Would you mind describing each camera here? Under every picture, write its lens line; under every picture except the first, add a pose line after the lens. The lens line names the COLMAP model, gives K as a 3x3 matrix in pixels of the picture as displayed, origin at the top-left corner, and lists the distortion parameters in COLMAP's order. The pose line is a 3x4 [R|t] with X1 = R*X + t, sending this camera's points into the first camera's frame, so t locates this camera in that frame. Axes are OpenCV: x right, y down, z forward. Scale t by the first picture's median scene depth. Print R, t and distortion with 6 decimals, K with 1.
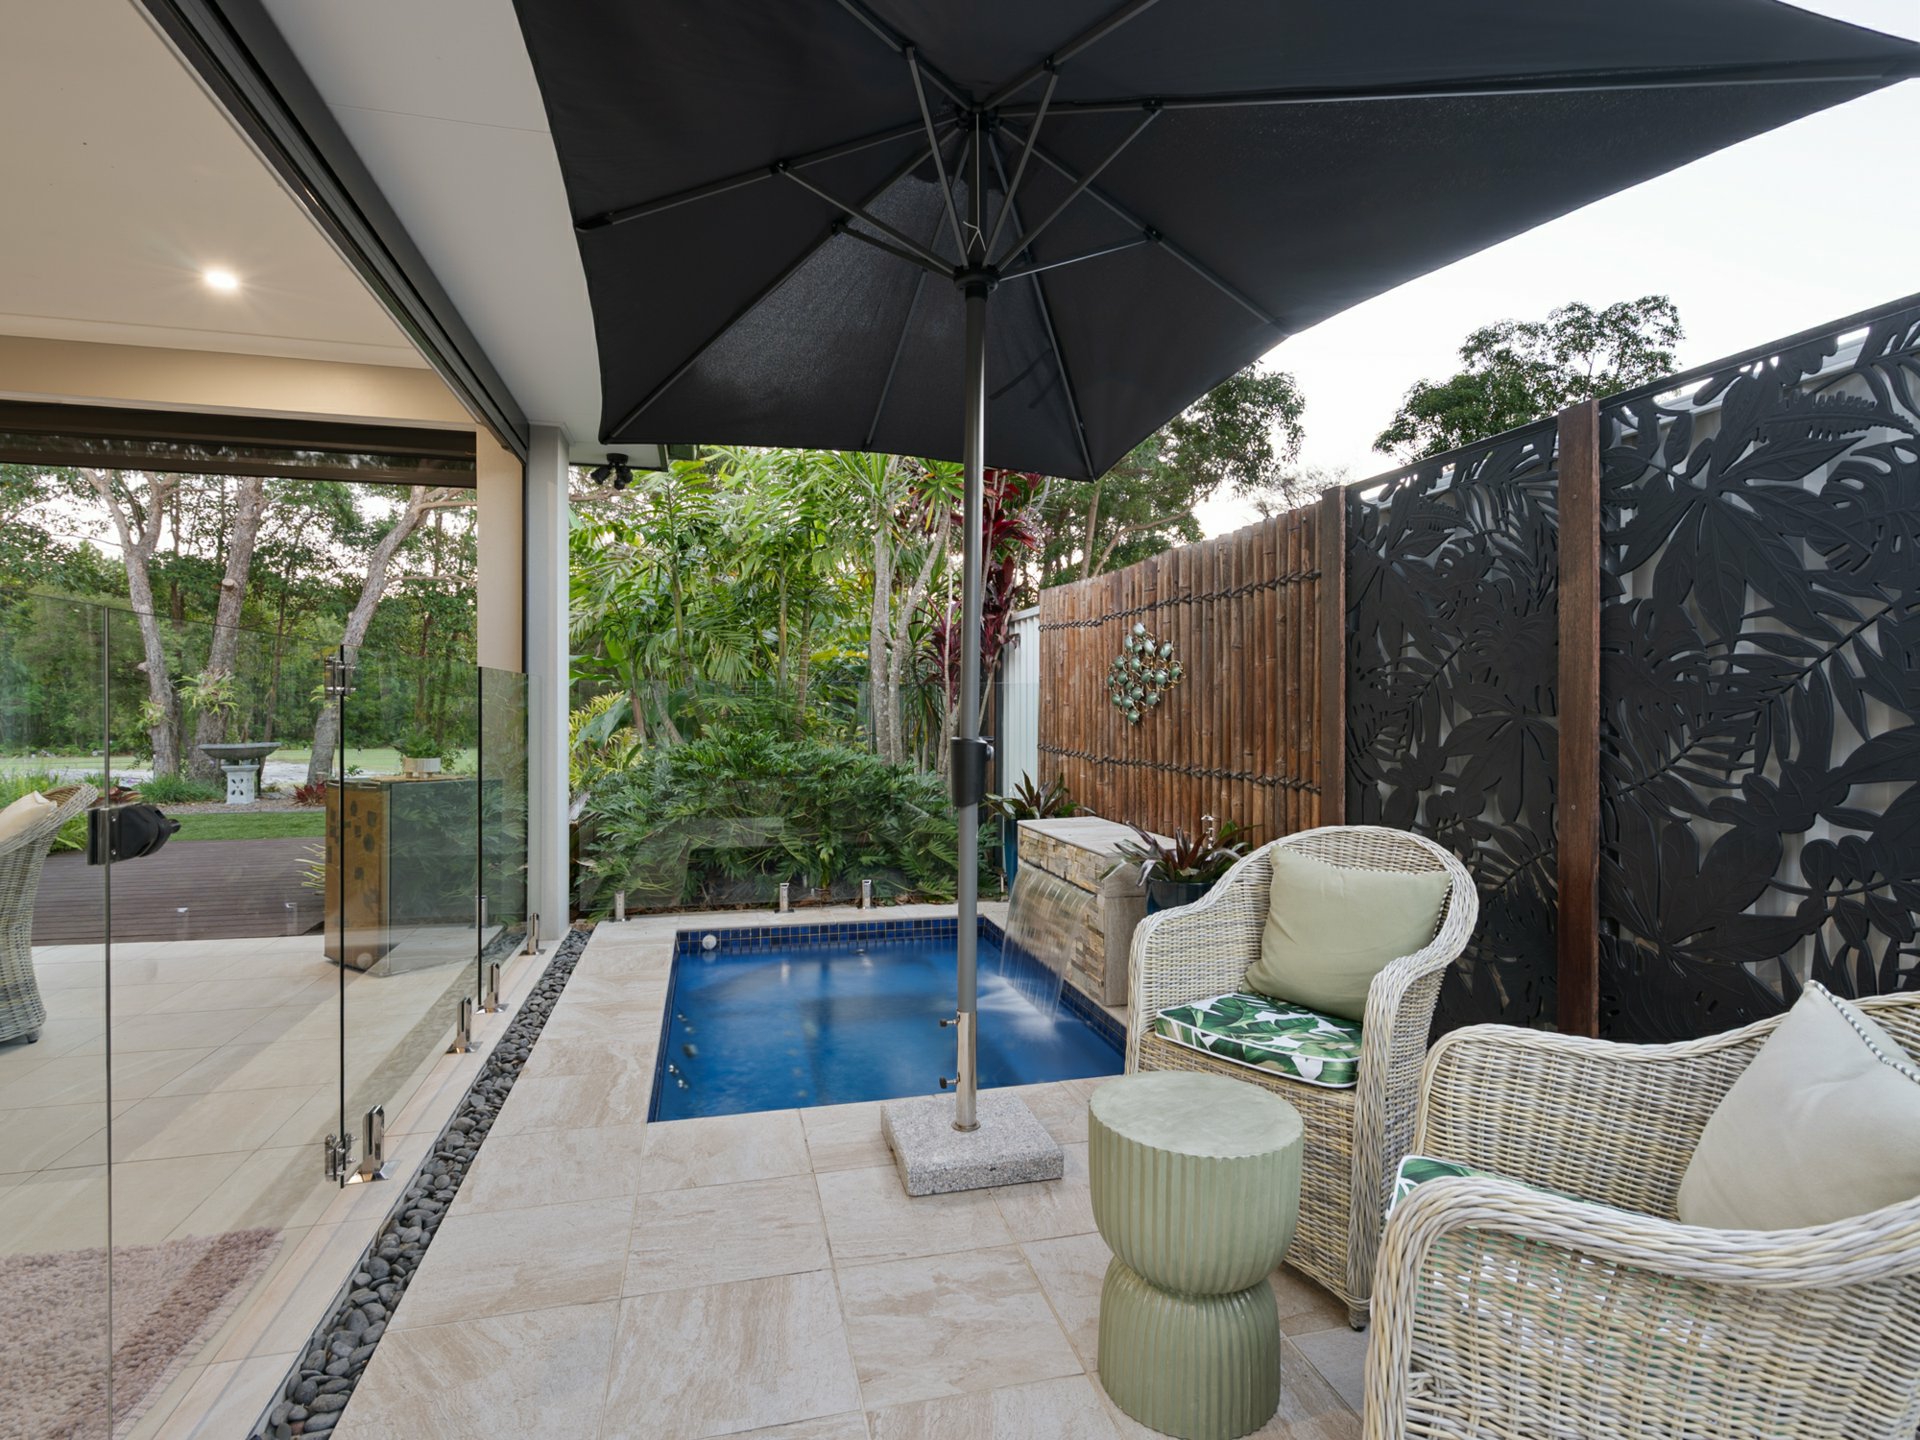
lens RADIAL K [[974.6, 0, 964.8], [0, 974.6, 710.1], [0, 0, 1]] dist [-0.002648, 0.000660]
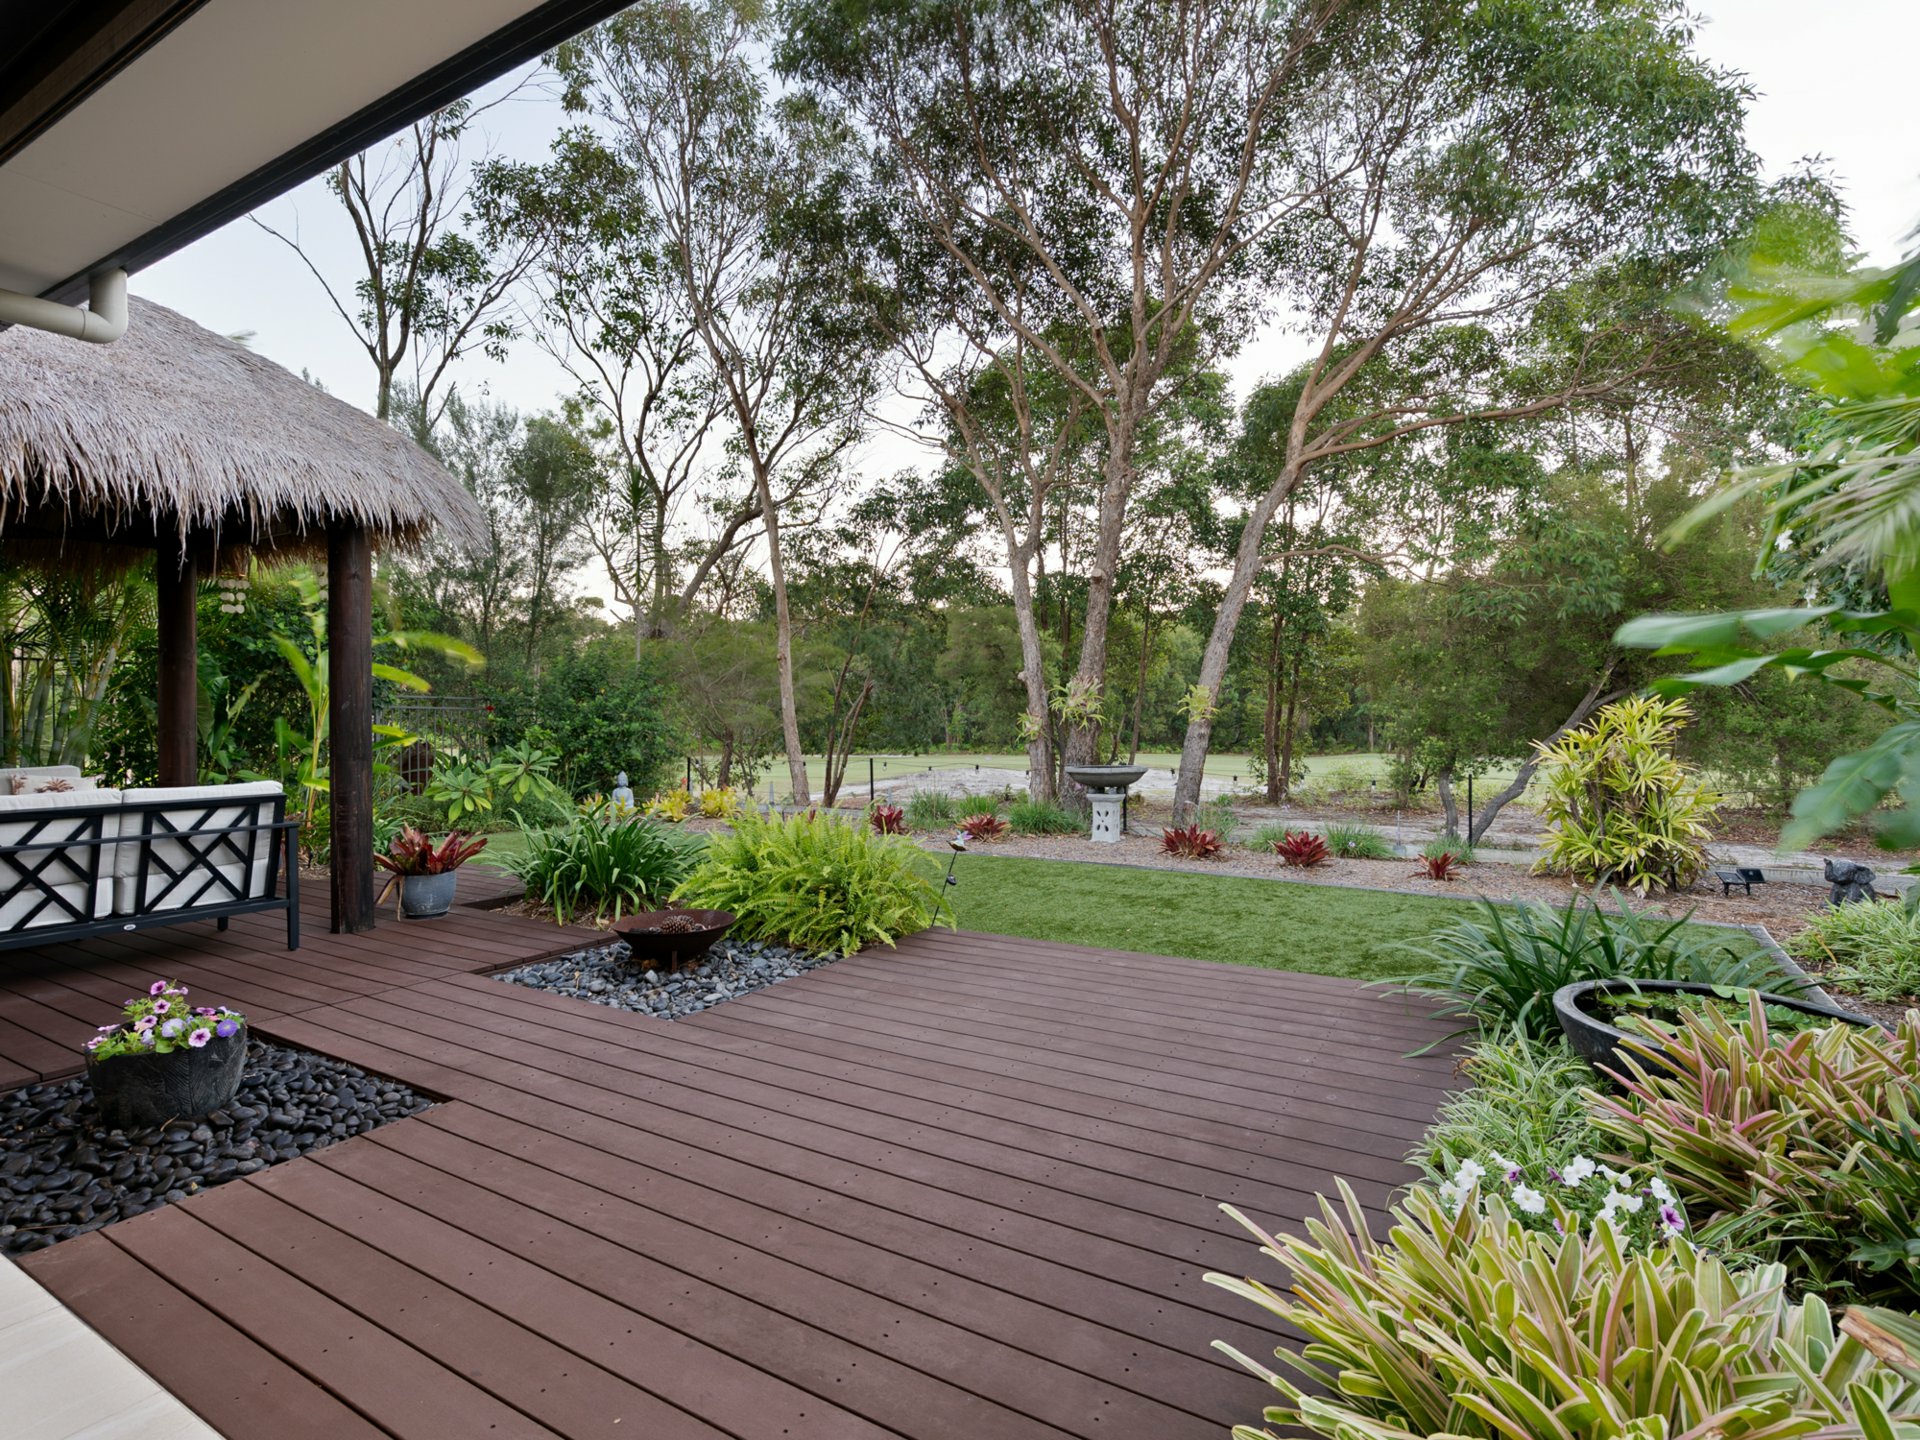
lens RADIAL K [[974.6, 0, 964.8], [0, 974.6, 710.1], [0, 0, 1]] dist [-0.002648, 0.000660]
pose [[0.700892, -0.001707, -0.713265, -0.124795], [-0.005197, 0.999958, -0.007500, -0.002765], [0.713248, 0.008963, 0.700854, 0.174696]]
